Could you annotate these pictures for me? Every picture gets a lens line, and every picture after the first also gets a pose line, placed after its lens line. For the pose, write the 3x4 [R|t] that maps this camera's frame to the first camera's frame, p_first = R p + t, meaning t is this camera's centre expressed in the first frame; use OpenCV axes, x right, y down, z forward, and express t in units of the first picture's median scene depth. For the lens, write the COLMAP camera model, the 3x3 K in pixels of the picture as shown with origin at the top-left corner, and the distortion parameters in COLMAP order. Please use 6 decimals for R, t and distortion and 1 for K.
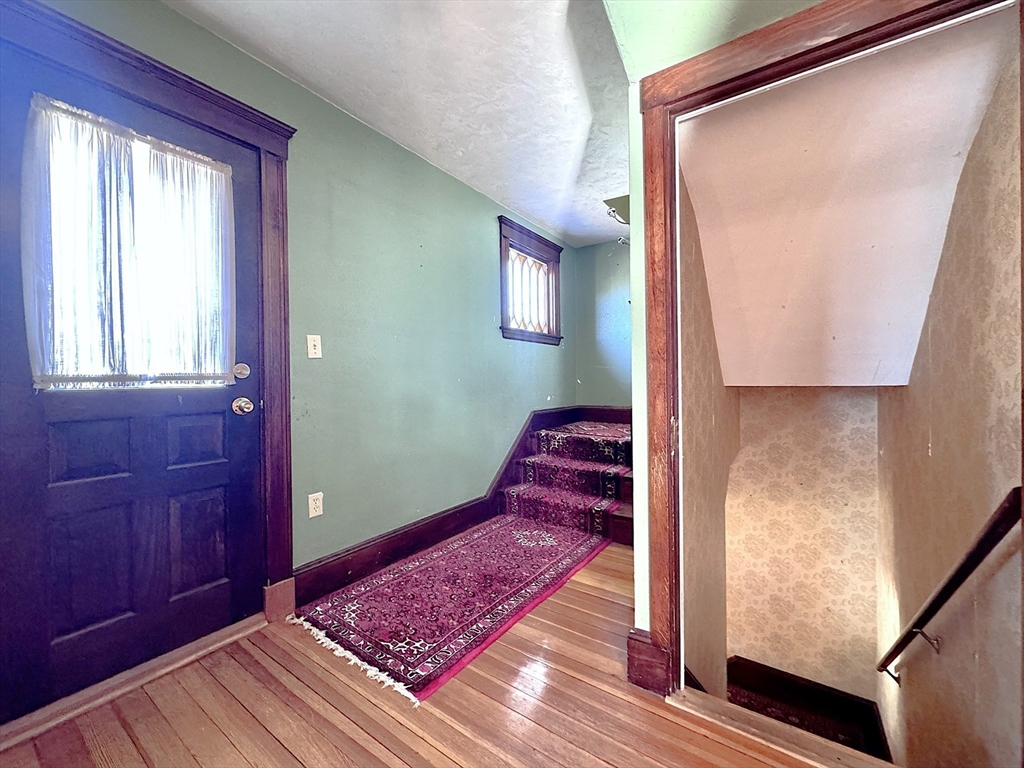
lens RADIAL K [[408.0, 0, 512.0], [0, 408.0, 384.0], [0, 0, 1]] dist [0.001644, 0.000193]
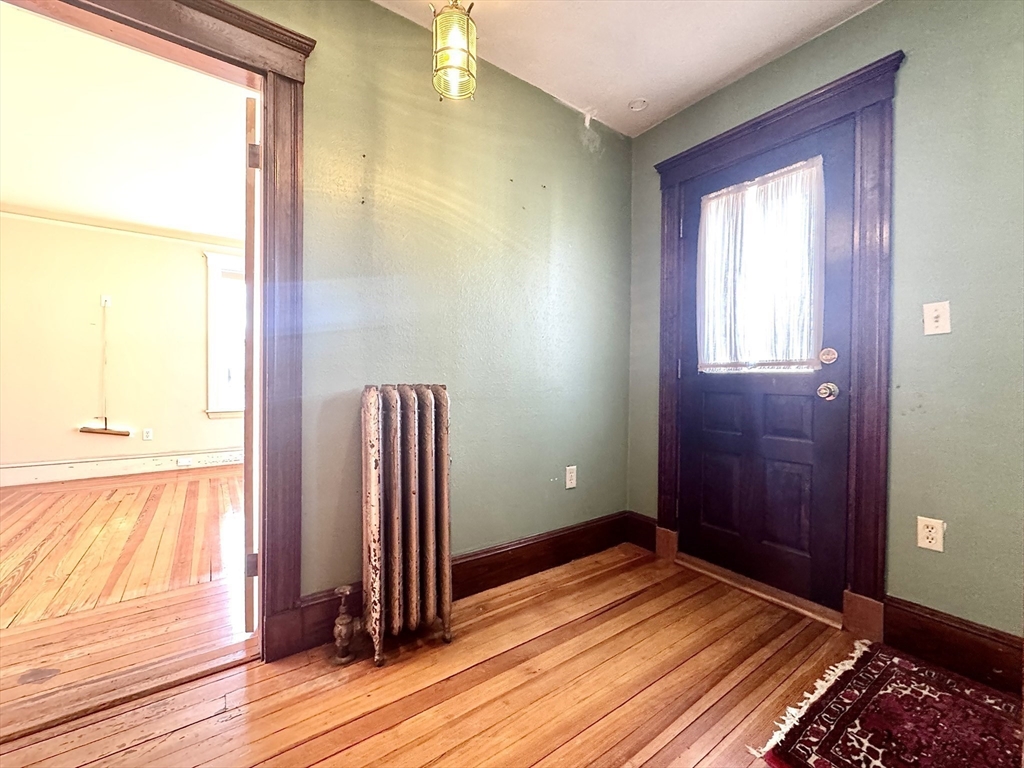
lens RADIAL K [[423.4, 0, 516.4], [0, 423.4, 387.5], [0, 0, 1]] dist [-0.007234, -0.000143]
pose [[-0.336237, 0.029352, -0.941320, 0.594367], [-0.015145, 0.999216, 0.036567, 0.019577], [0.941655, 0.026552, -0.335529, 0.682133]]
